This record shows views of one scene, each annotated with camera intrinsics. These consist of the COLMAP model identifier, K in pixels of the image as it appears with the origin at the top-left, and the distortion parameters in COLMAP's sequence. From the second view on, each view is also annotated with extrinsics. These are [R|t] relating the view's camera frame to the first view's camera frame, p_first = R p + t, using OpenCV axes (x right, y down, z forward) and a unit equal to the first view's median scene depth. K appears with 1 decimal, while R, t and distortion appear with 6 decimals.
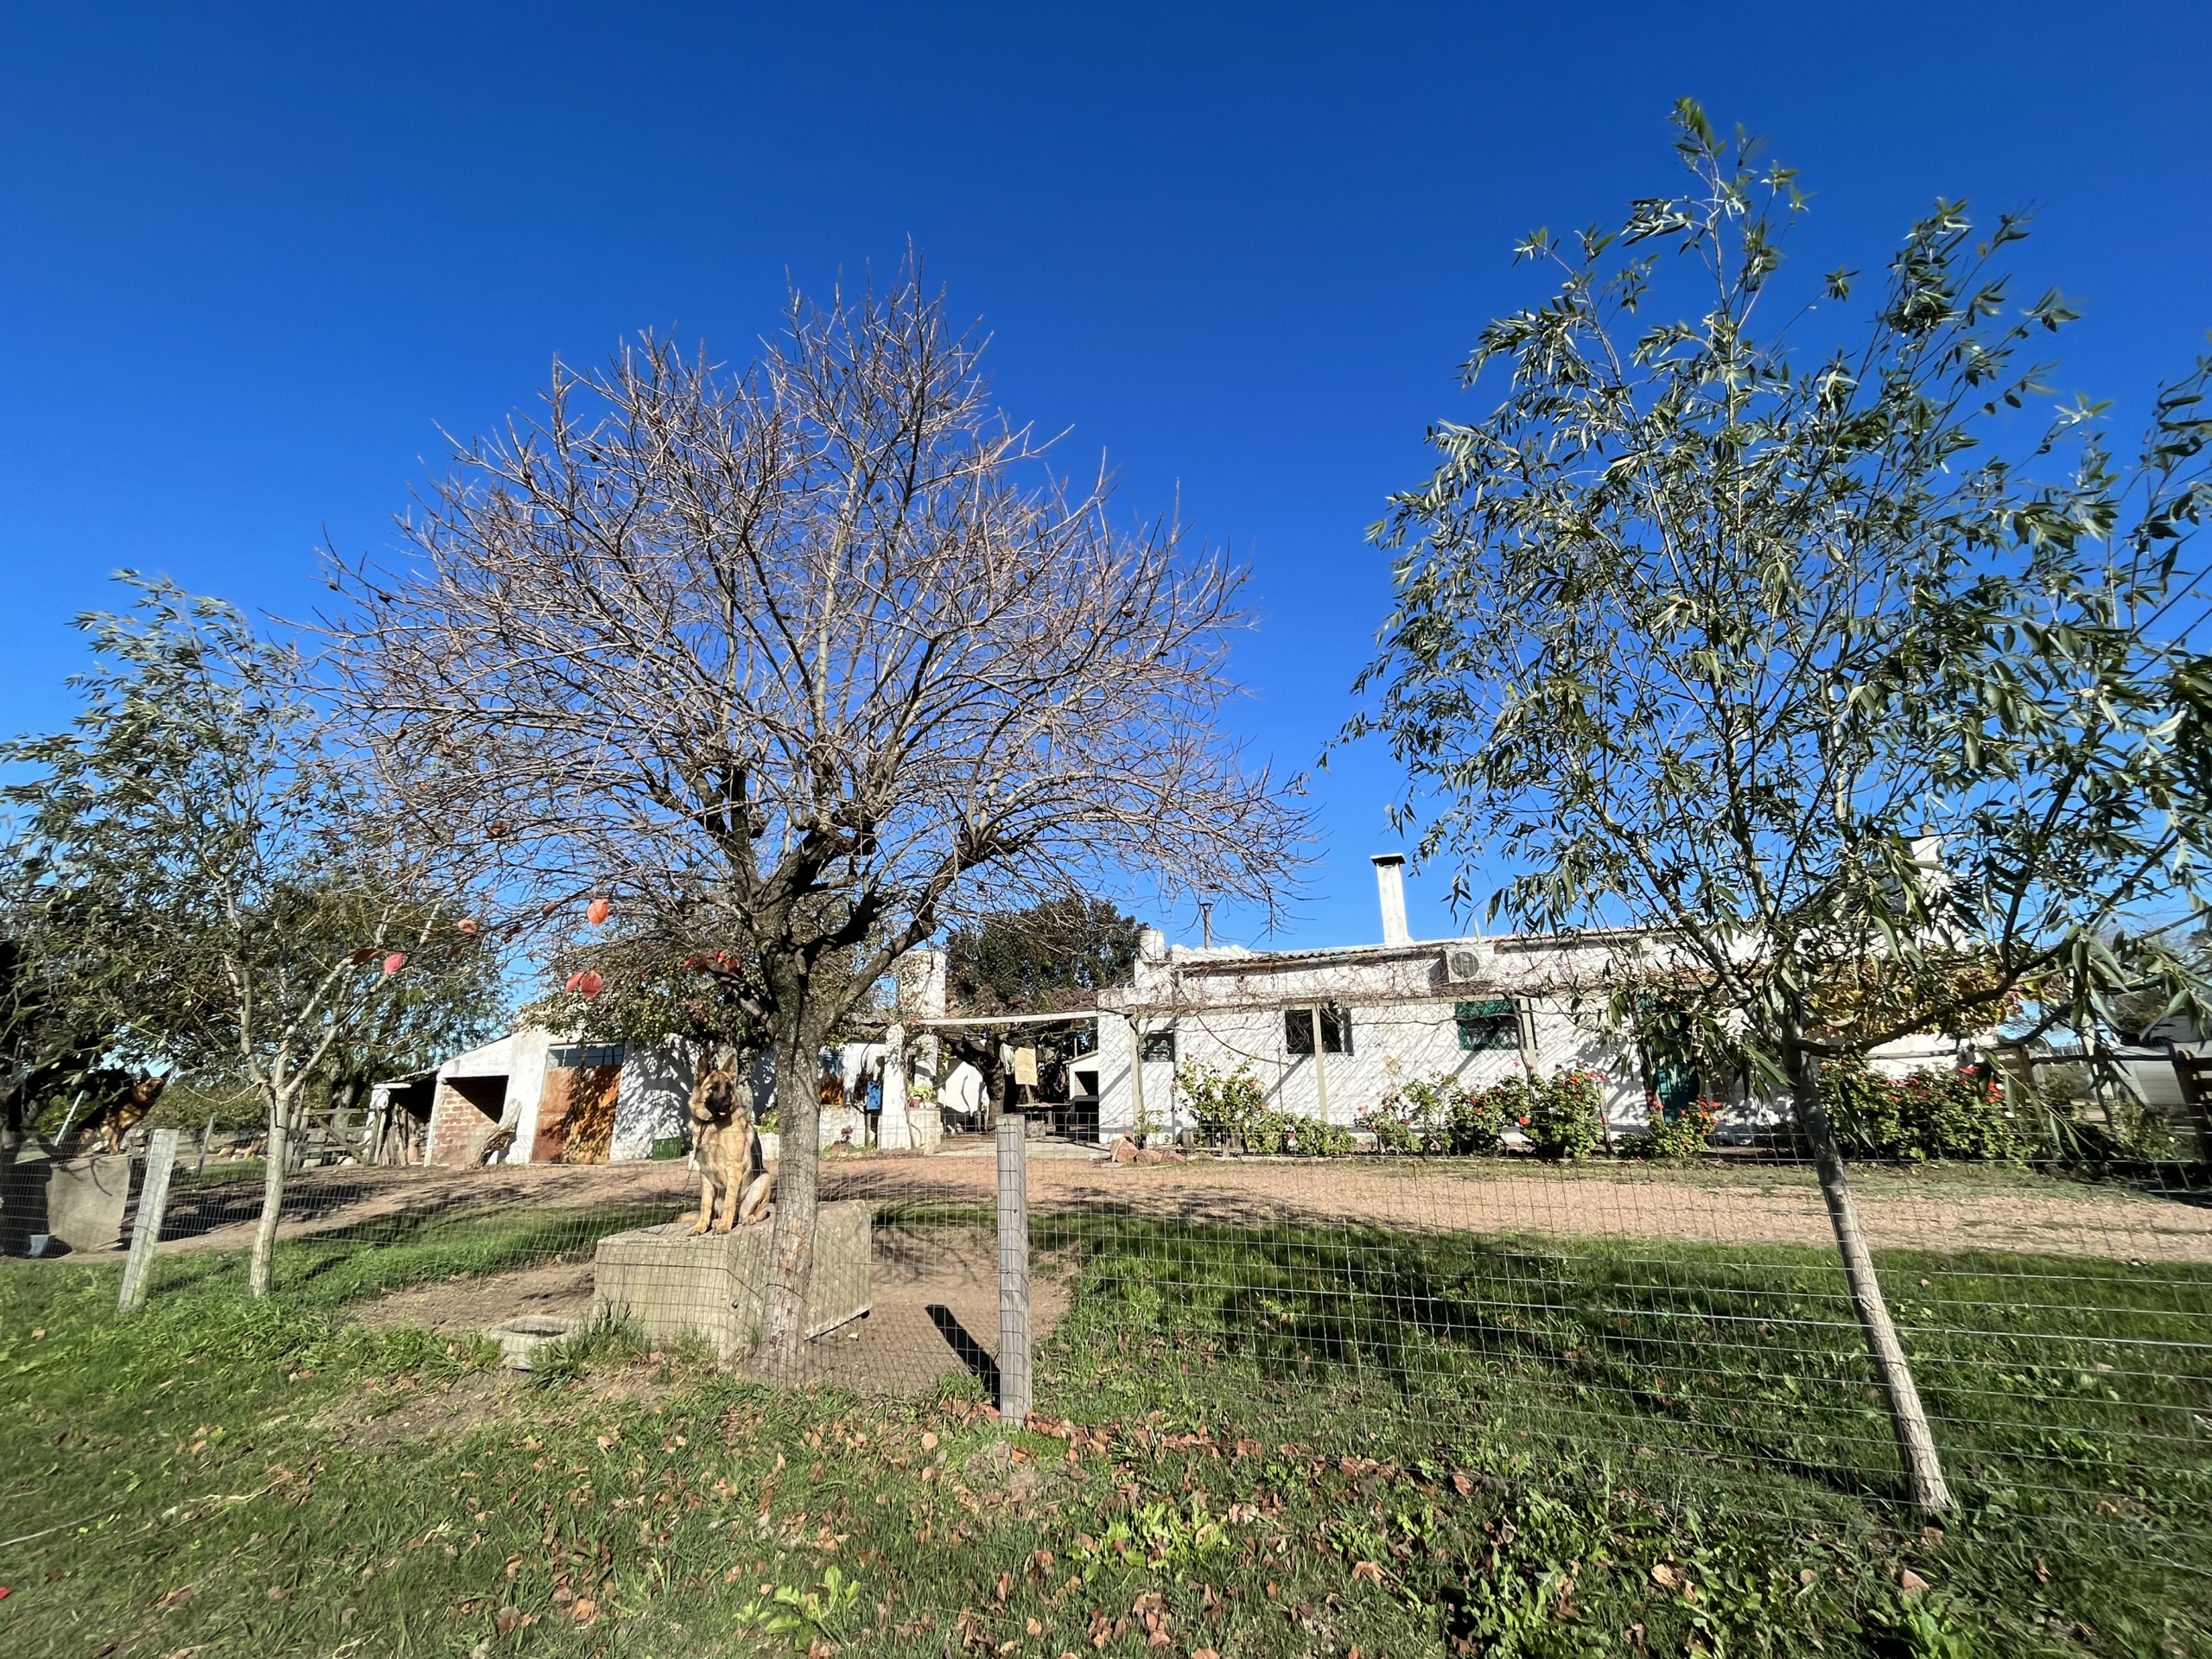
lens RADIAL K [[895.8, 0, 1106.5], [0, 895.8, 822.5], [0, 0, 1]] dist [-0.007438, 0.000419]
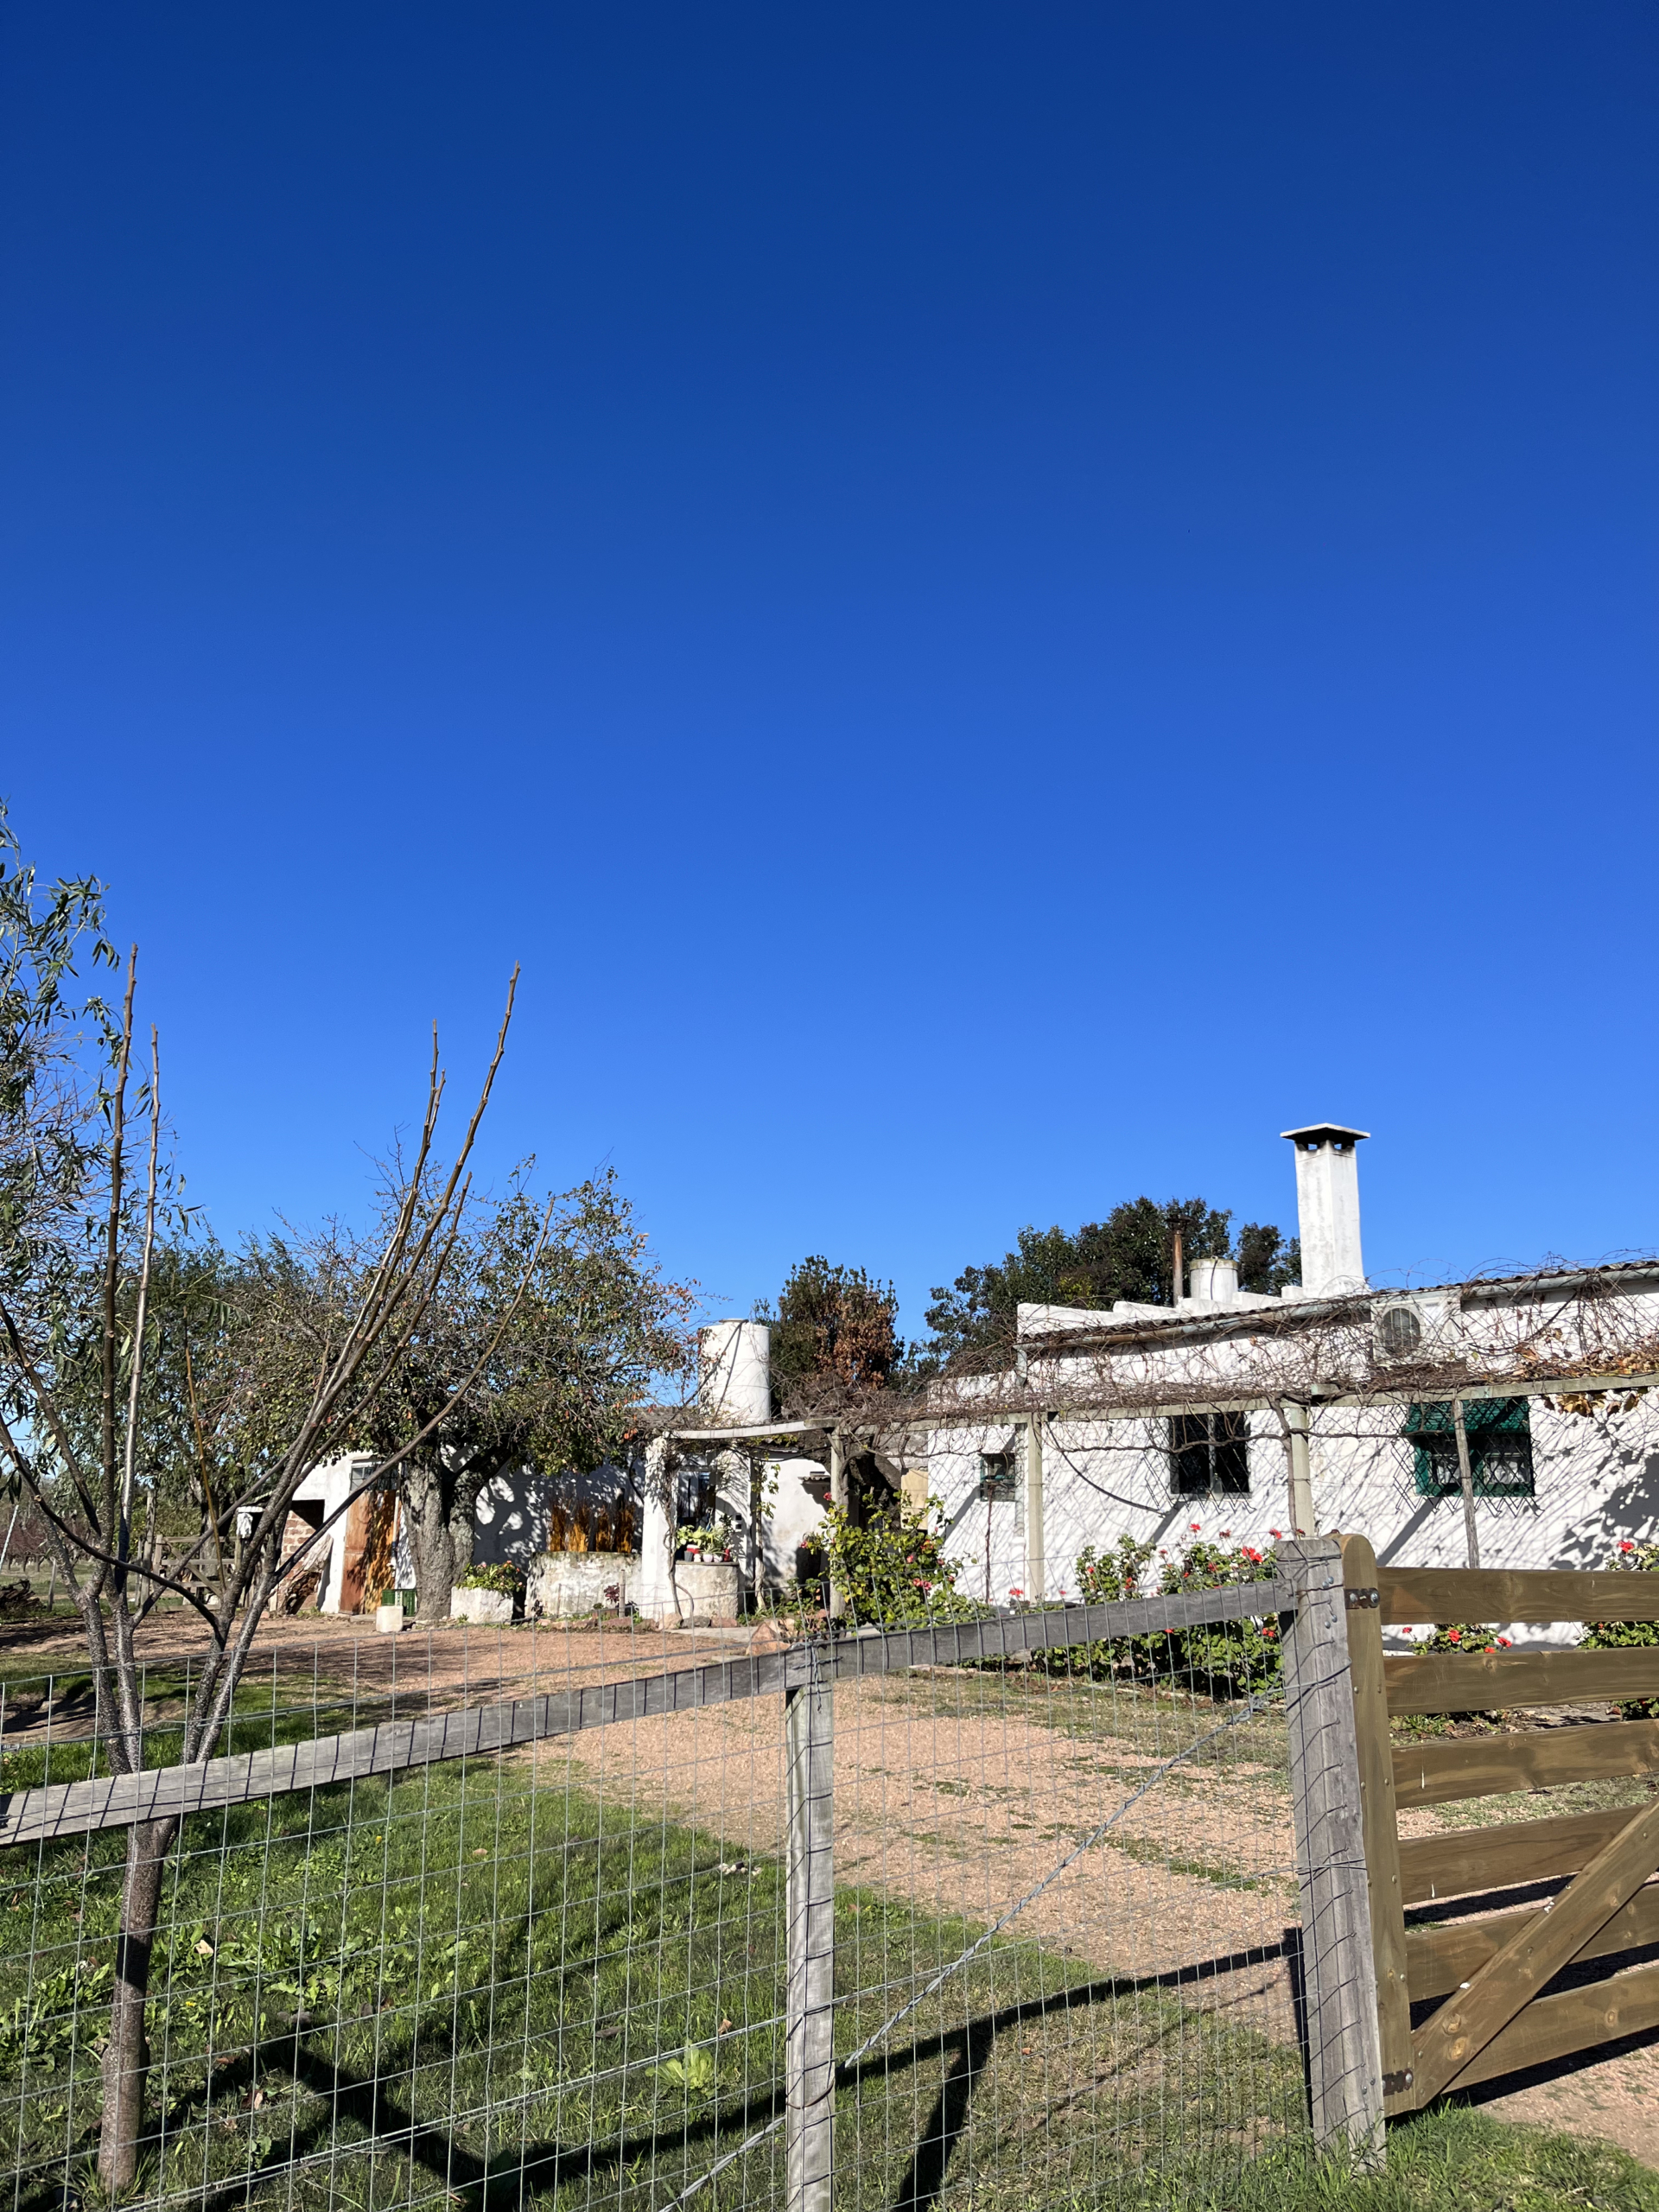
lens RADIAL K [[1676.7, 0, 819.7], [0, 1676.7, 1110.2], [0, 0, 1]] dist [0.010613, -0.005742]
pose [[0.852733, -0.098745, -0.512929, 0.576277], [0.124639, 0.992069, 0.016224, -0.026553], [0.507259, -0.077766, 0.858278, -0.006287]]
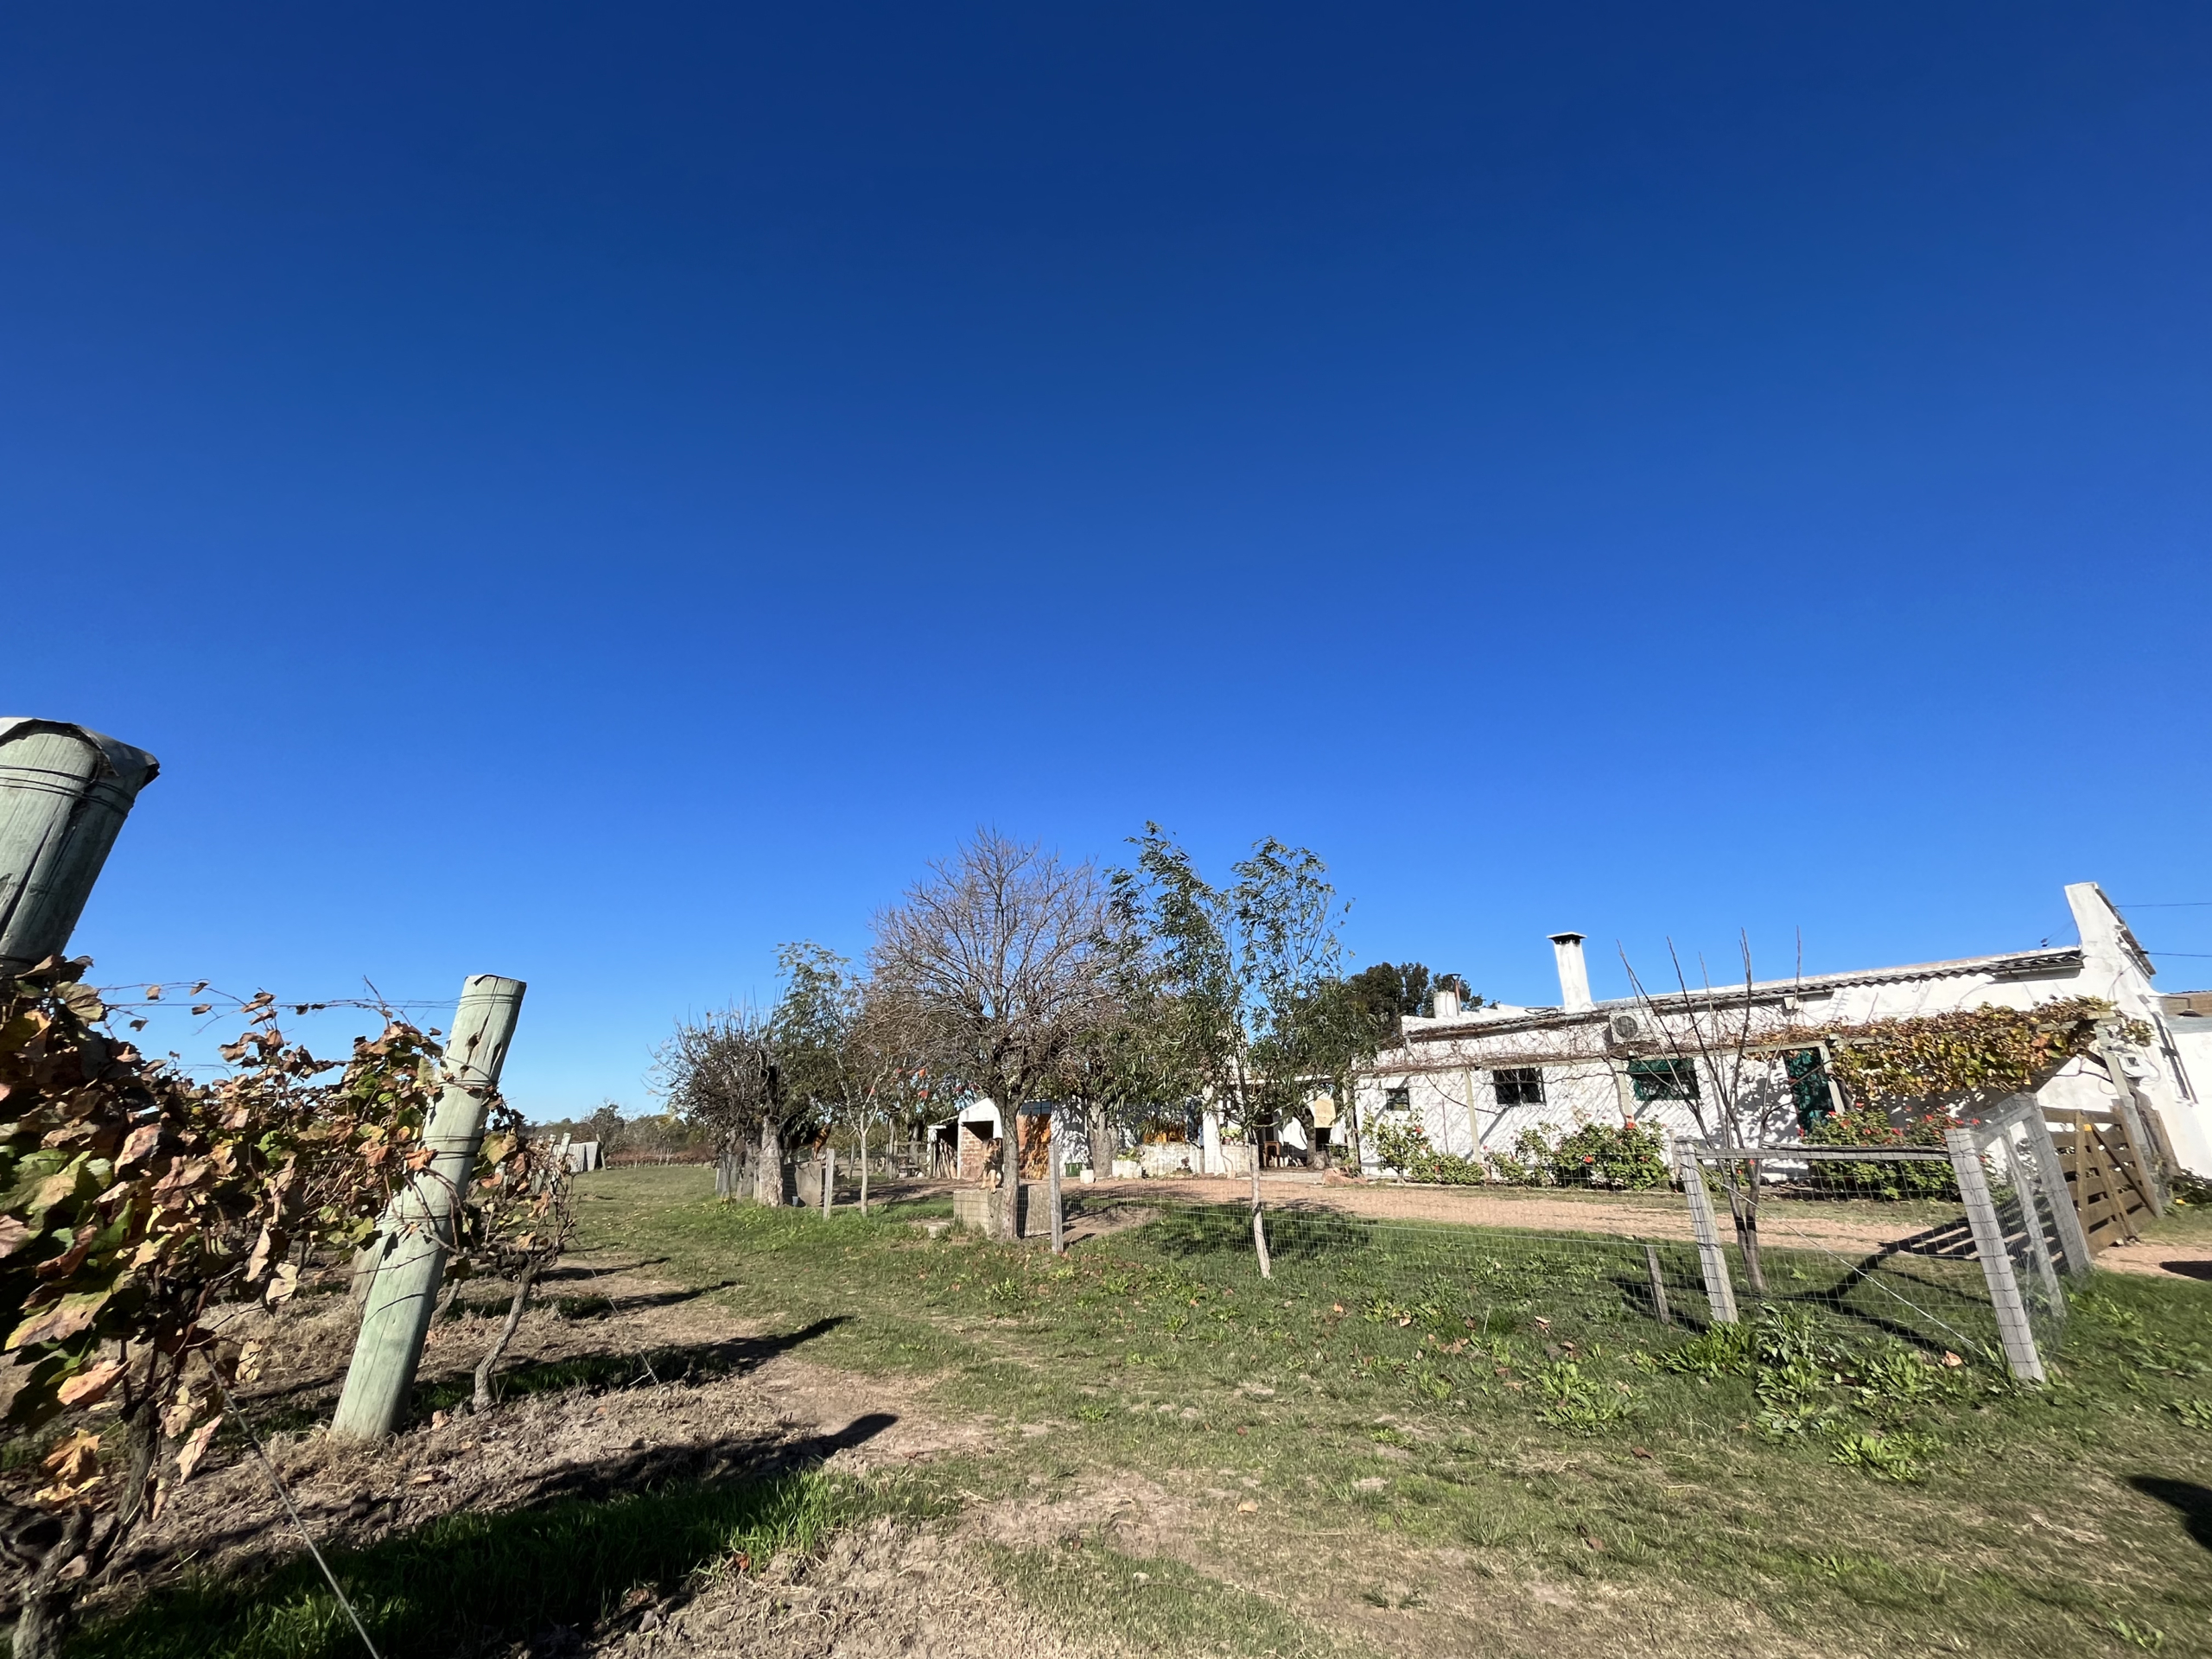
lens RADIAL K [[895.8, 0, 1097.4], [0, 895.8, 828.8], [0, 0, 1]] dist [-0.007438, 0.000419]
pose [[0.866905, -0.152668, -0.474518, 0.362046], [0.136661, 0.988261, -0.068289, -0.103855], [0.479374, -0.005648, 0.877593, -0.329057]]
